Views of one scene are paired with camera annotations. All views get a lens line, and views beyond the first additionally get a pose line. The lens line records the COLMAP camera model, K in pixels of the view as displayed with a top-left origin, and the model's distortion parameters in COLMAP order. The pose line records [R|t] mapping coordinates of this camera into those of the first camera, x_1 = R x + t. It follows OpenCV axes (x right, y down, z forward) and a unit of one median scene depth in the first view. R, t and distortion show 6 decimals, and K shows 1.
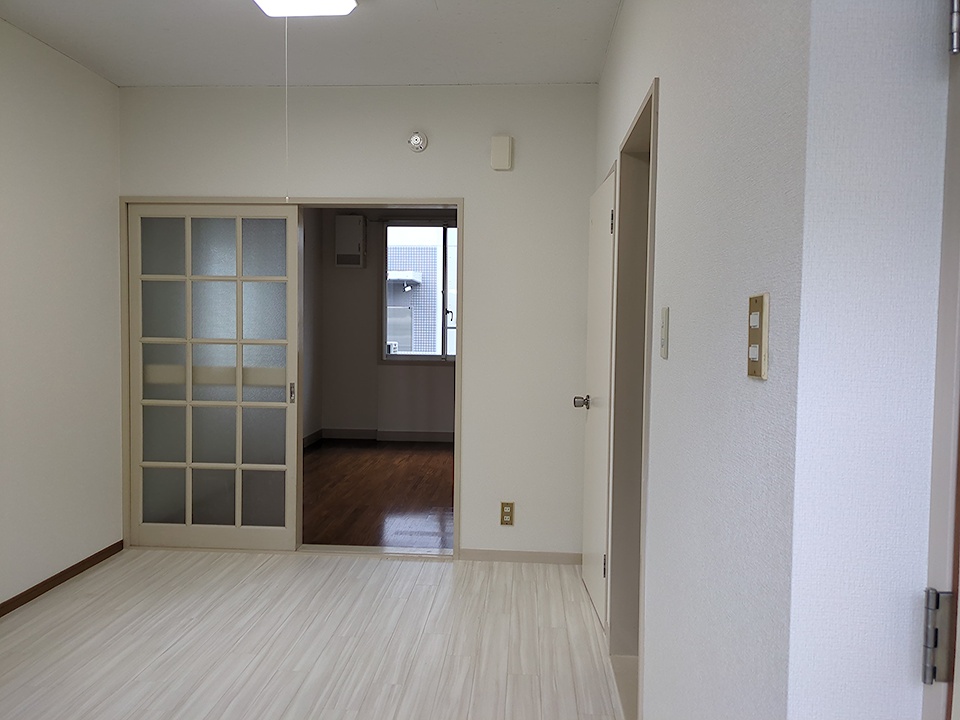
lens RADIAL K [[723.6, 0, 480.0], [0, 723.6, 360.0], [0, 0, 1]] dist [0.026024, -0.000912]
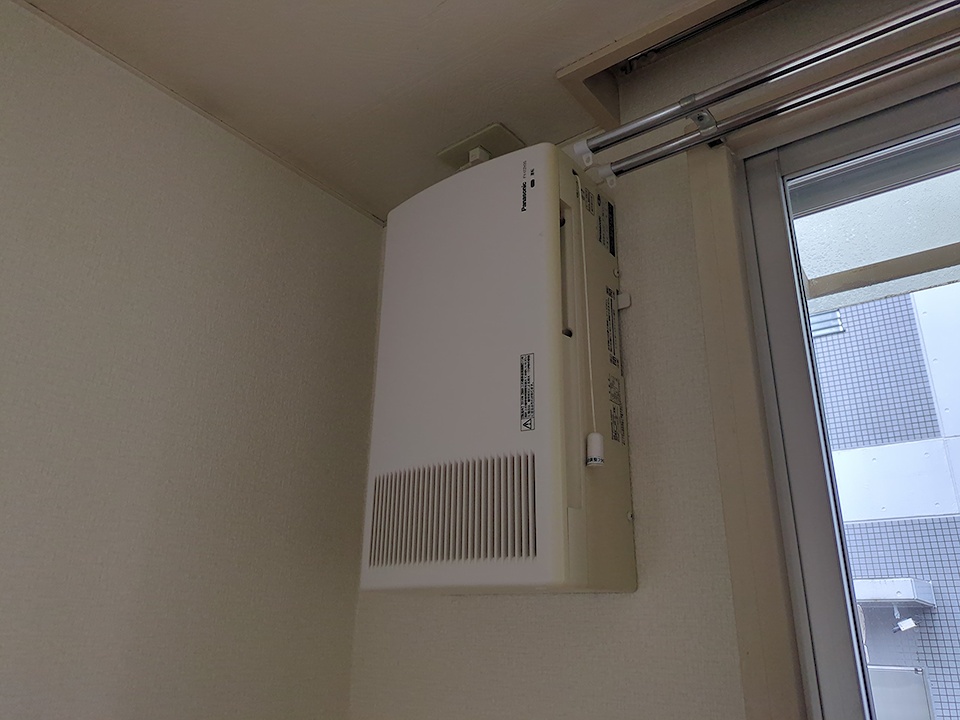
lens RADIAL K [[723.6, 0, 480.0], [0, 723.6, 360.0], [0, 0, 1]] dist [0.026024, -0.000912]
pose [[0.837113, -0.198843, -0.509611, -0.114766], [-0.027221, 0.915300, -0.401853, -0.113733], [0.546352, 0.350268, 0.760797, 0.891210]]
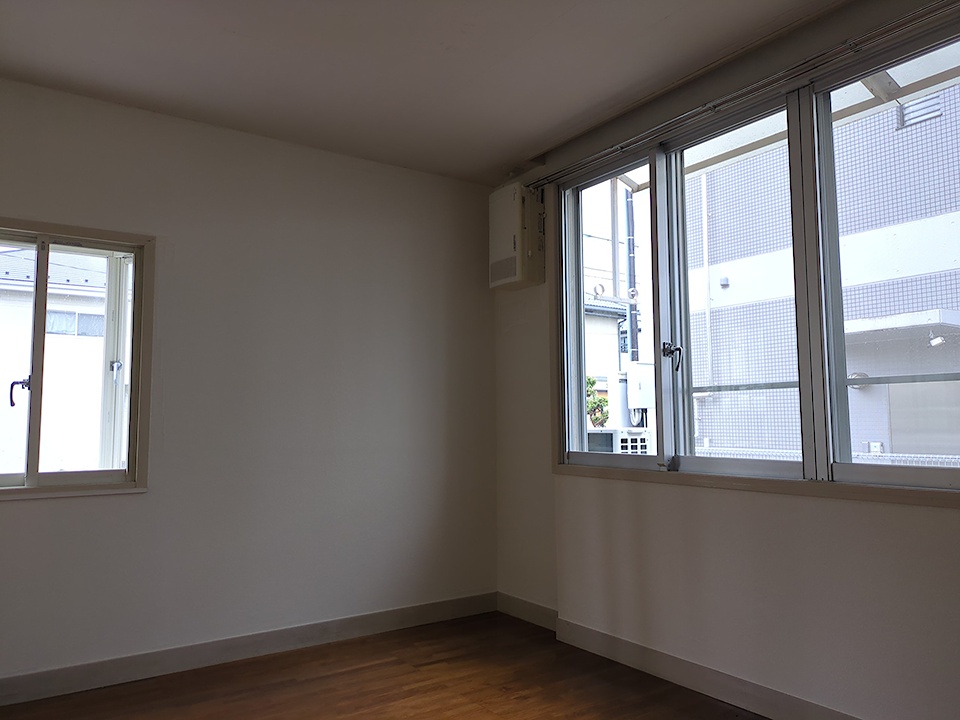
lens RADIAL K [[709.0, 0, 480.0], [0, 709.0, 360.0], [0, 0, 1]] dist [-0.003738, -0.002752]
pose [[0.618206, -0.090361, -0.780805, 0.199905], [-0.021073, 0.991108, -0.131383, -0.005644], [0.785734, 0.097675, 0.610805, 0.663565]]
